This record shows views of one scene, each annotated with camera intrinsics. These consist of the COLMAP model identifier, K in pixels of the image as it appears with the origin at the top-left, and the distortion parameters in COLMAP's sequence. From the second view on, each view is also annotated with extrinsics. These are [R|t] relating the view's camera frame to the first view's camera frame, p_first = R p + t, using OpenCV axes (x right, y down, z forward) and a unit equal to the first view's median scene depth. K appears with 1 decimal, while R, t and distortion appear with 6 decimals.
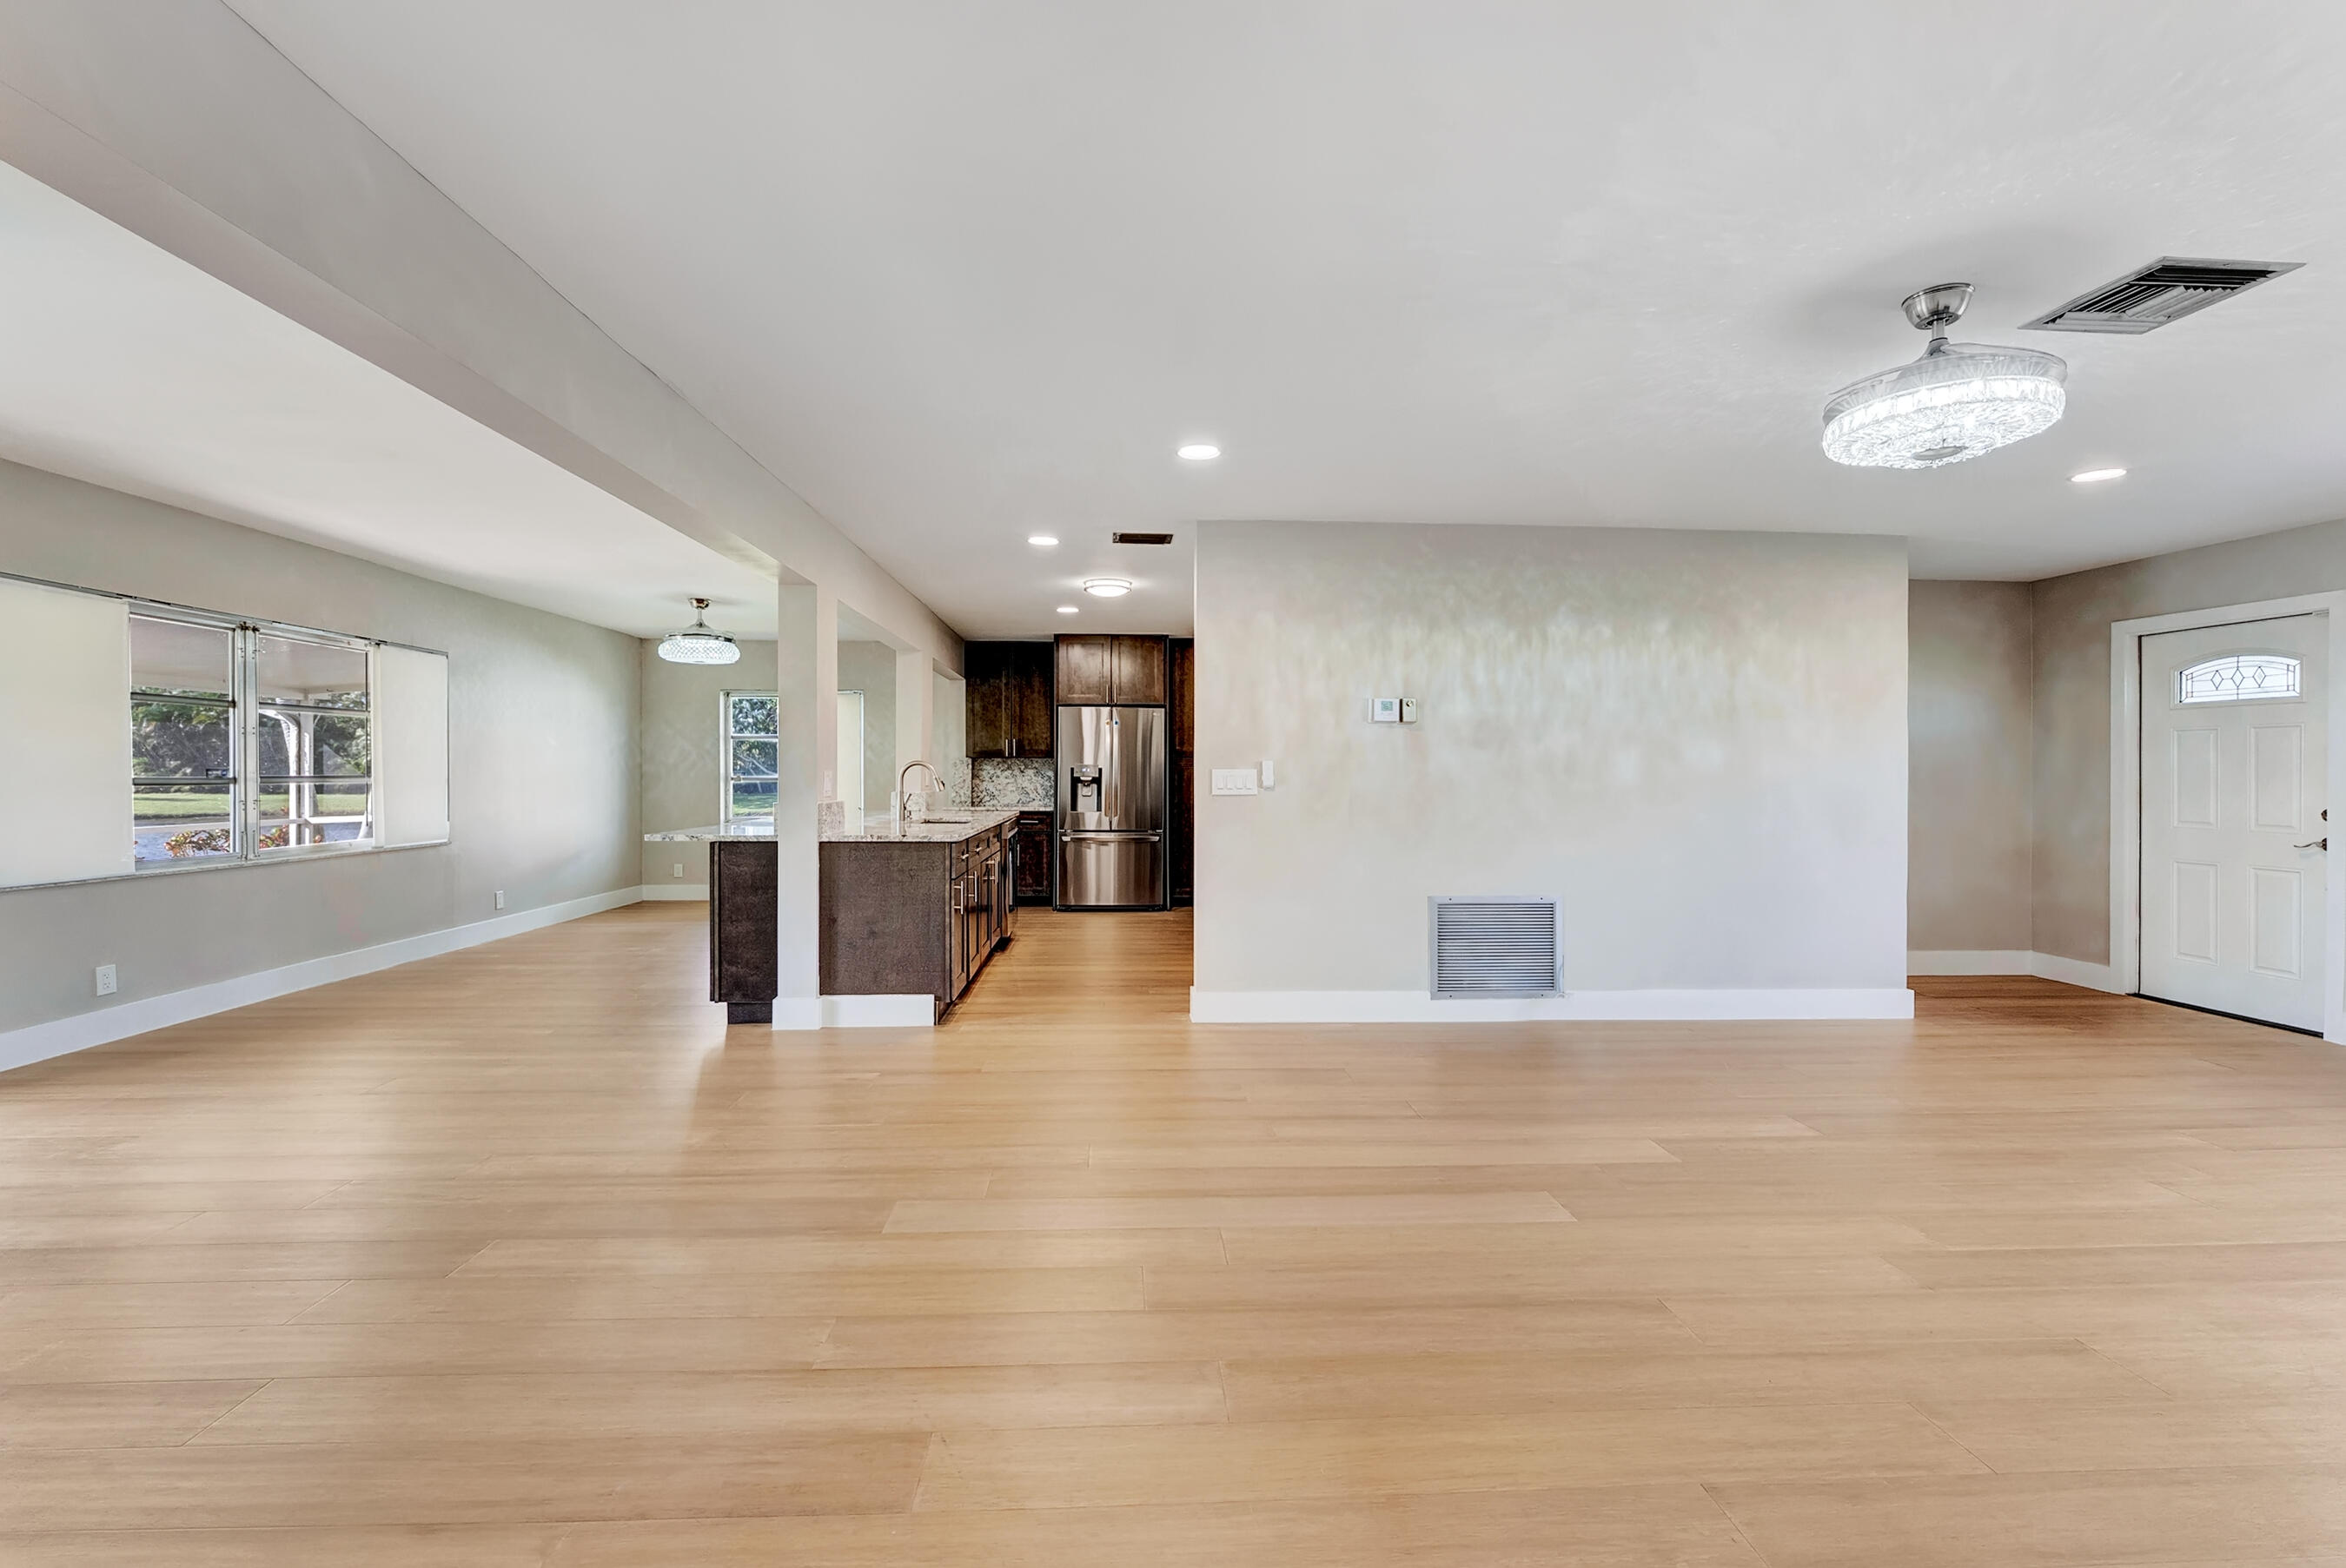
lens RADIAL K [[962.0, 0, 1159.9], [0, 962.0, 782.2], [0, 0, 1]] dist [0.004232, -0.000371]
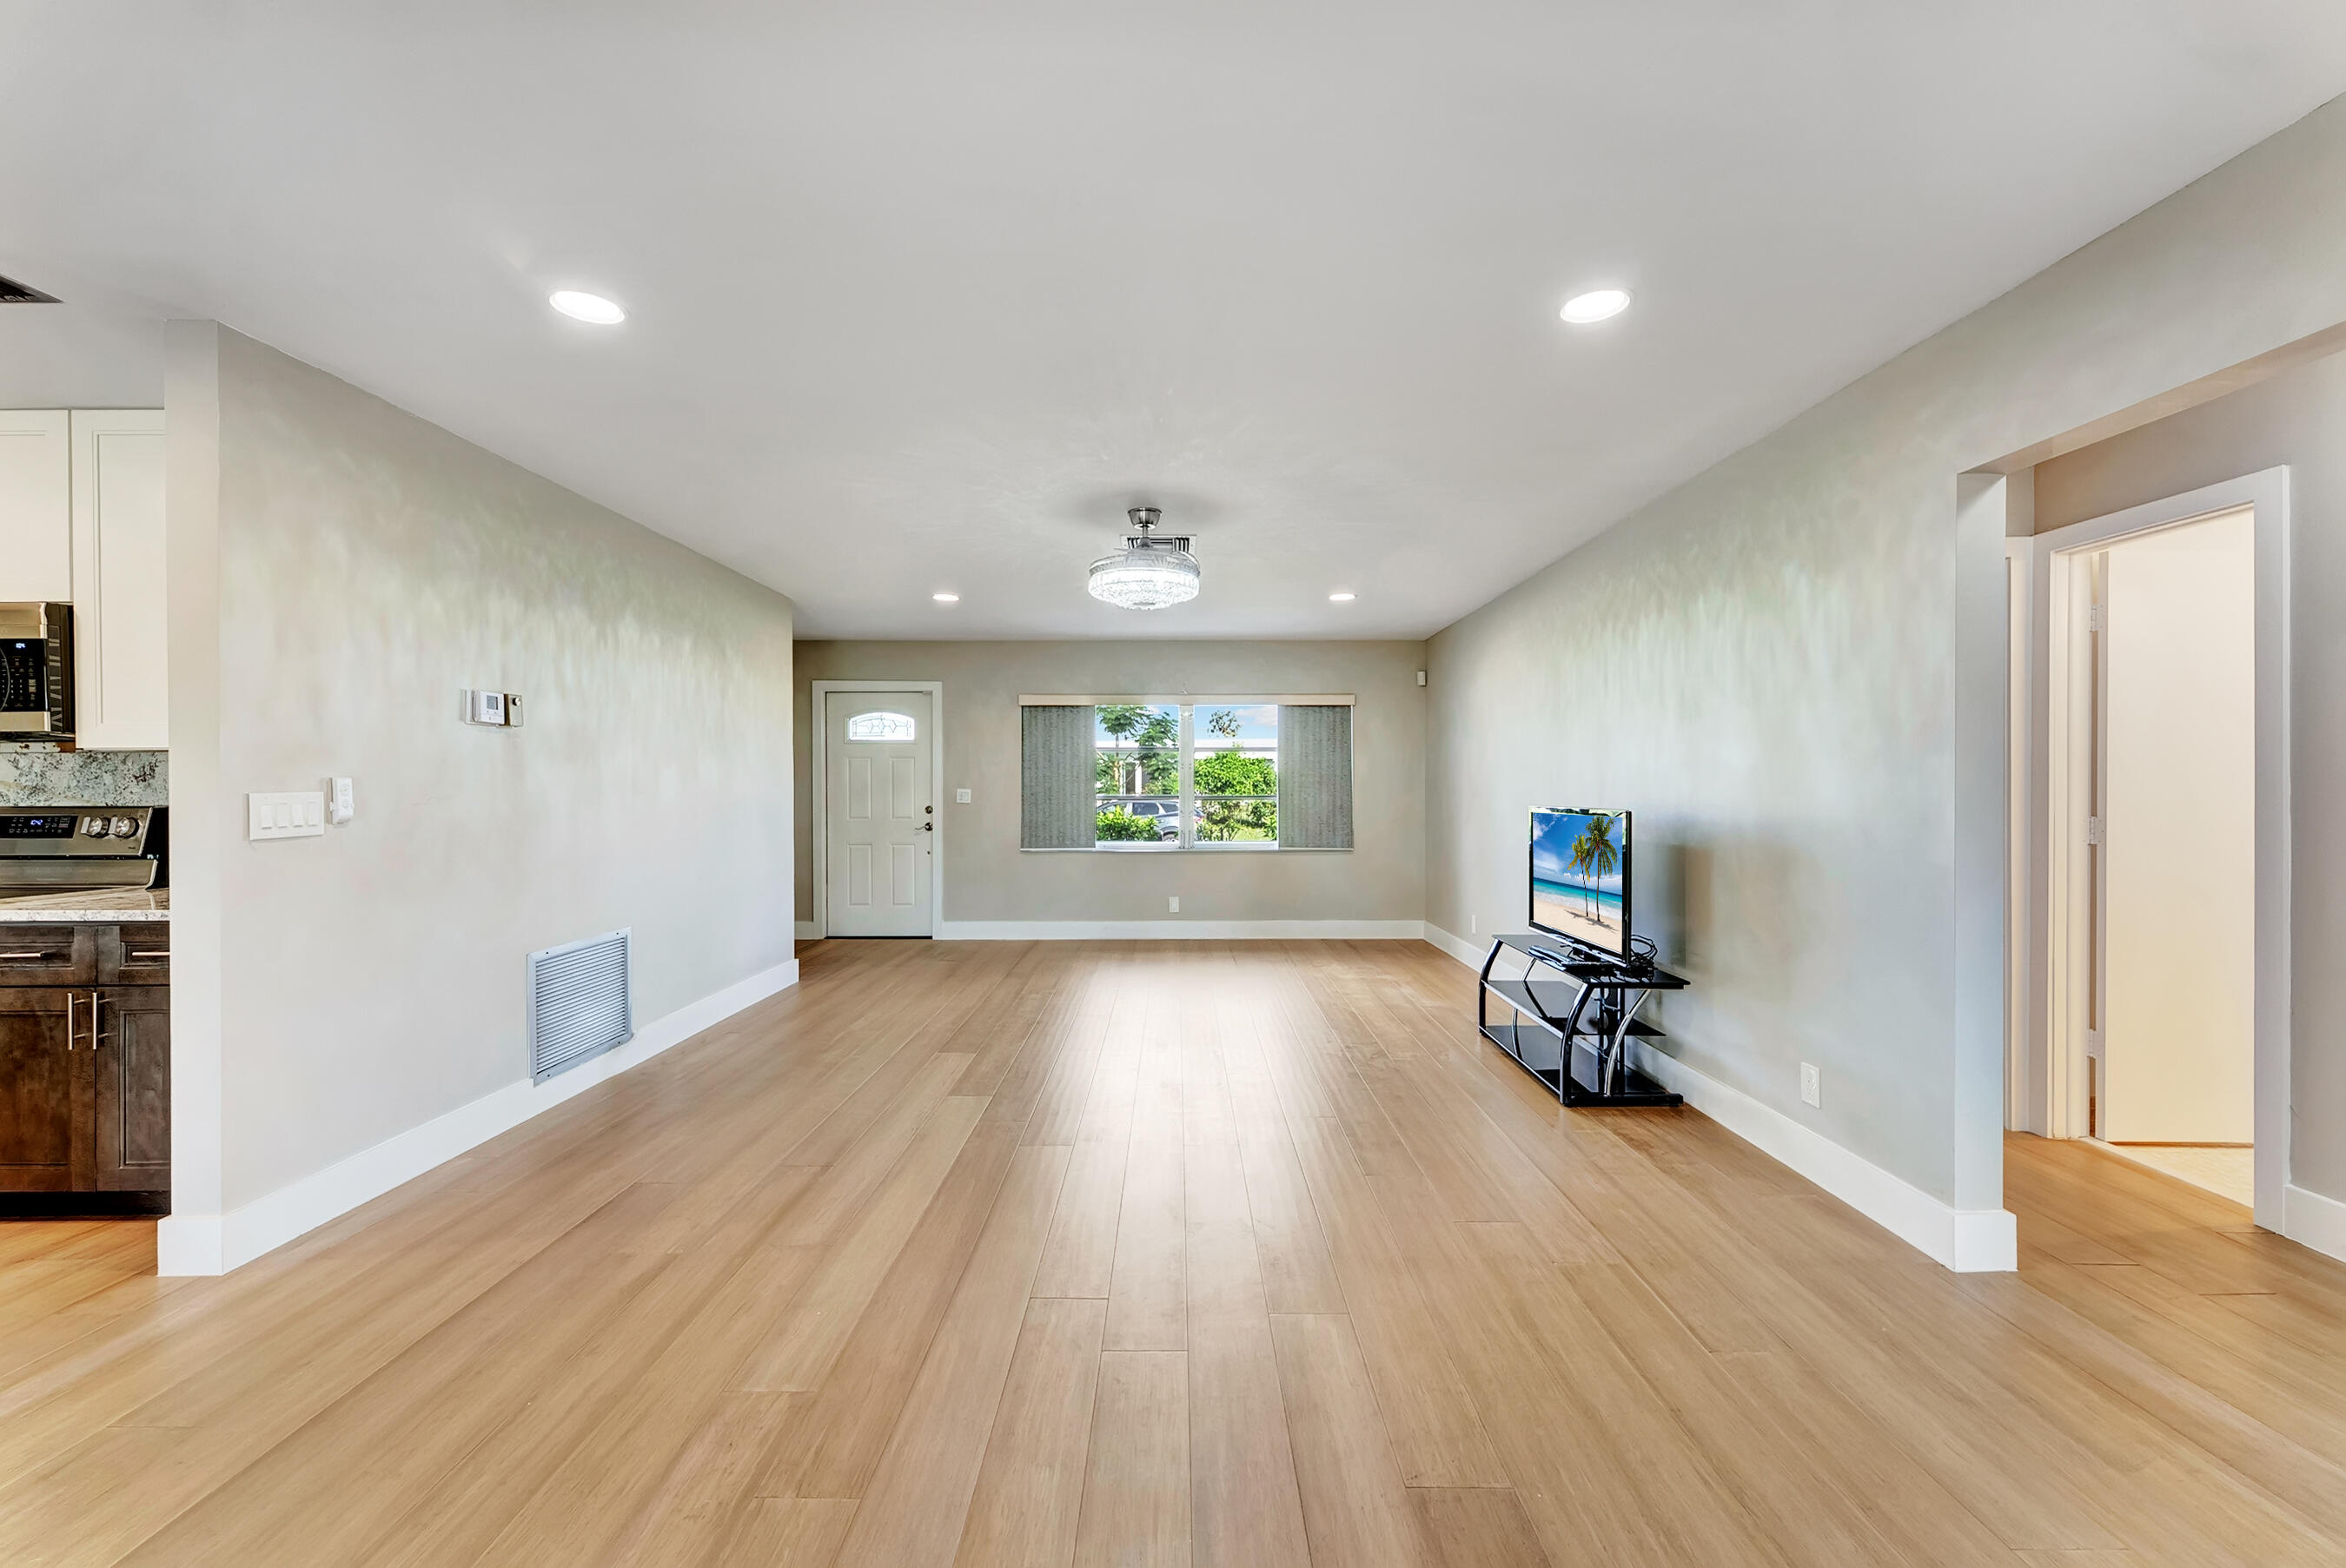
lens RADIAL K [[962.0, 0, 1168.6], [0, 962.0, 782.3], [0, 0, 1]] dist [0.004232, -0.000371]
pose [[0.053430, -0.003179, 0.998567, -0.459939], [0.013480, 0.999906, 0.002462, -0.013428], [-0.998481, 0.013329, 0.053468, 0.447559]]
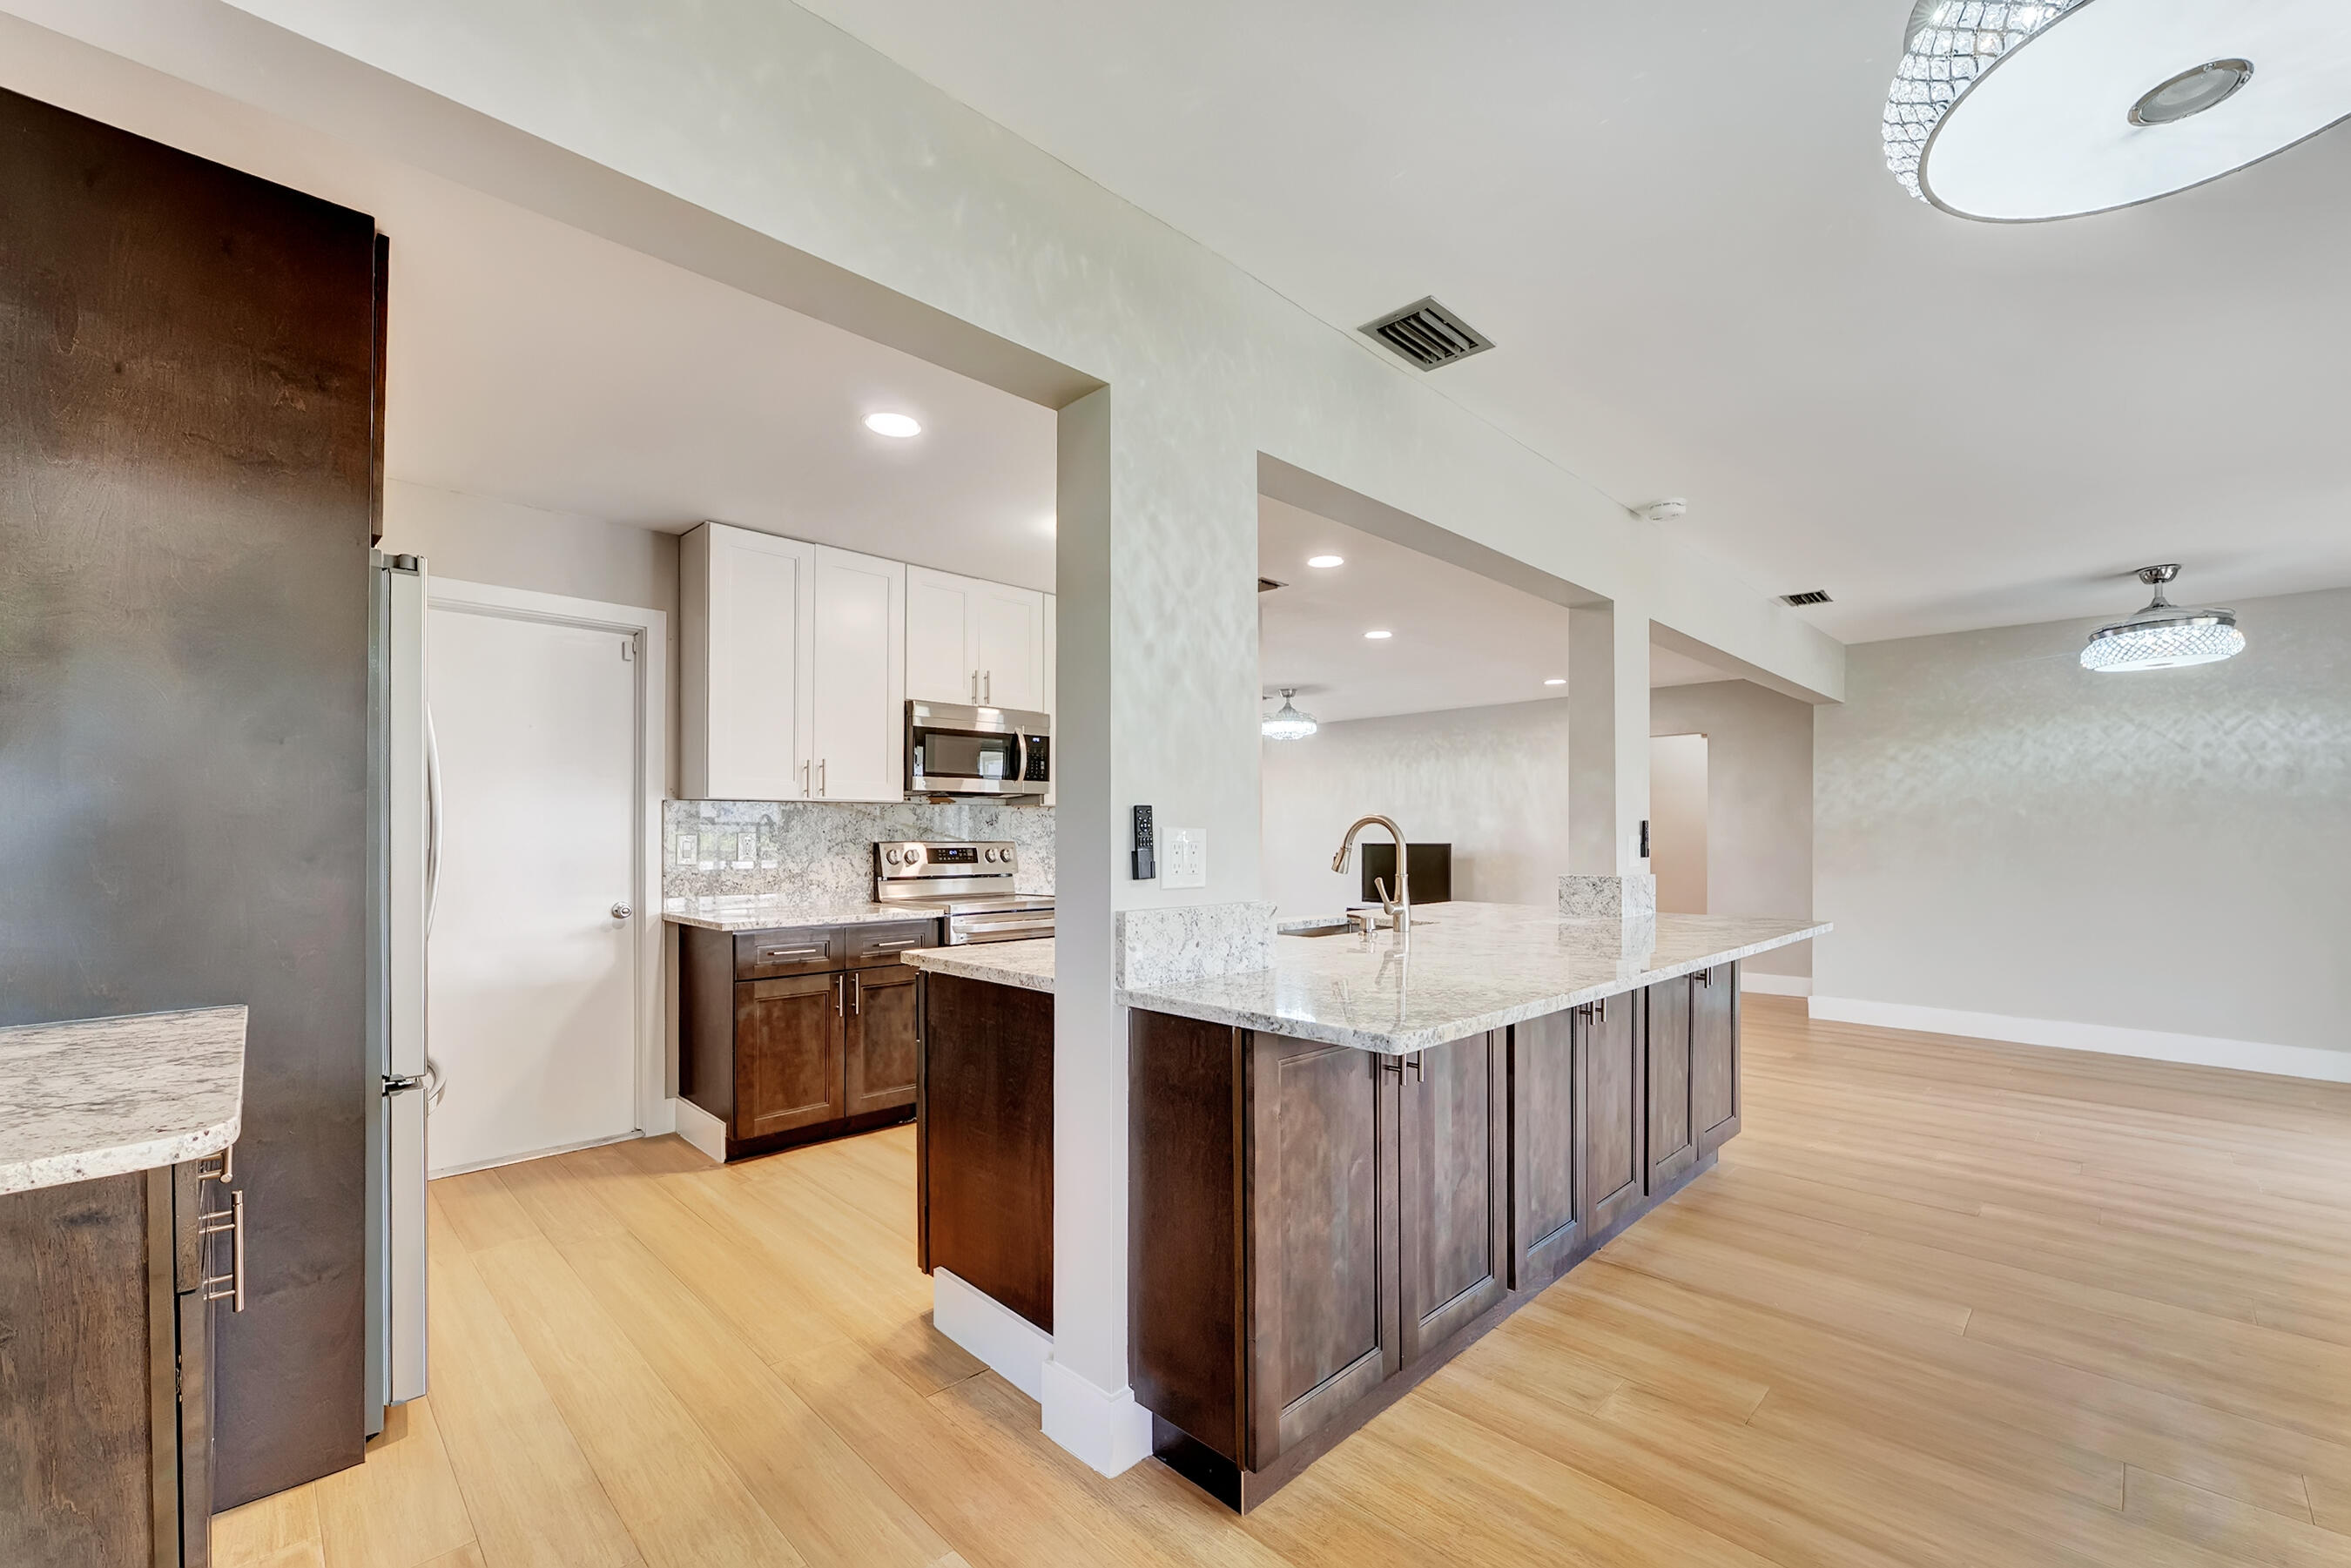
lens RADIAL K [[964.1, 0, 1162.0], [0, 964.1, 830.3], [0, 0, 1]] dist [0.004232, -0.000371]
pose [[-0.662160, -0.002590, 0.749358, -0.710968], [0.003981, 0.999968, 0.006974, -0.023385], [-0.749352, 0.007601, -0.662129, 1.786327]]
